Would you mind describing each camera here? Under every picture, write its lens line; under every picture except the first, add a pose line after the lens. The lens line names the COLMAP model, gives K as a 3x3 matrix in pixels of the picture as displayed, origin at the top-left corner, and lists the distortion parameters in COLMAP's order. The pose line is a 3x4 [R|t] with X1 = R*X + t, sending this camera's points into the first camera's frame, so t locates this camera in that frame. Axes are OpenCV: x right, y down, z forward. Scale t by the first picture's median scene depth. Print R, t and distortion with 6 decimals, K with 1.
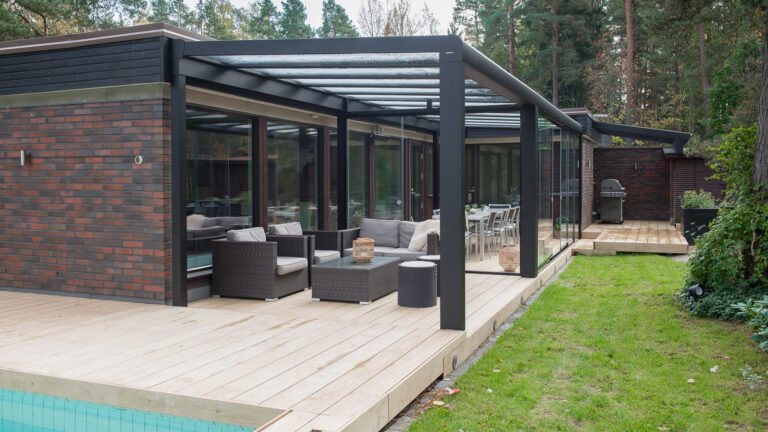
lens RADIAL K [[658.1, 0, 384.0], [0, 658.1, 216.0], [0, 0, 1]] dist [-0.005078, -0.002912]
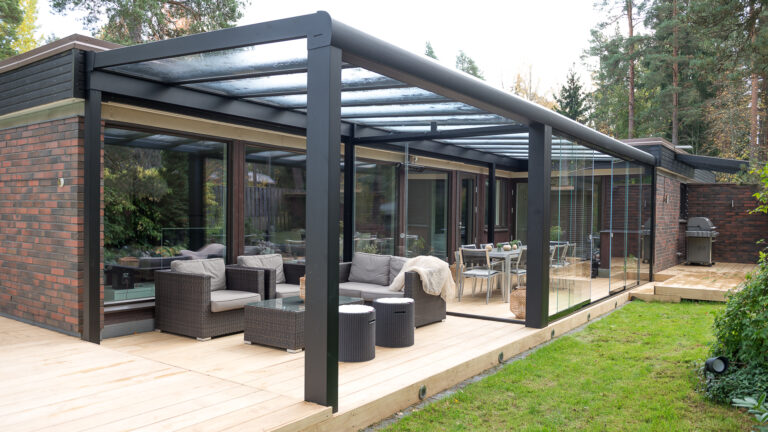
lens RADIAL K [[583.9, 0, 385.5], [0, 583.9, 242.1], [0, 0, 1]] dist [-0.037237, 0.000792]
pose [[0.972863, 0.026253, -0.229887, 0.251616], [-0.028705, 0.999561, -0.007328, -0.006738], [0.229594, 0.013728, 0.973190, 0.281822]]
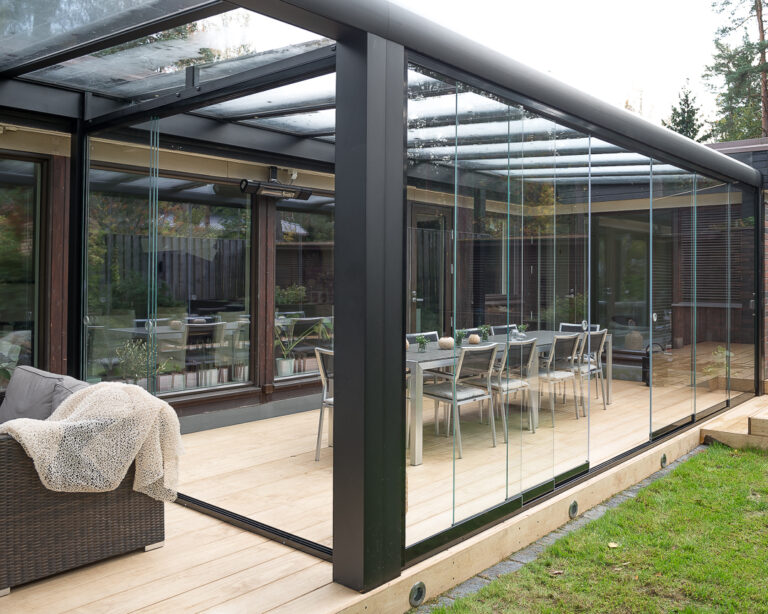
lens RADIAL K [[698.3, 0, 457.8], [0, 698.3, 251.6], [0, 0, 1]] dist [-0.006851, -0.005981]
pose [[0.964396, 0.008456, -0.264329, 0.437217], [-0.032195, 0.995809, -0.085606, -0.047303], [0.262497, 0.091068, 0.960626, 0.832969]]
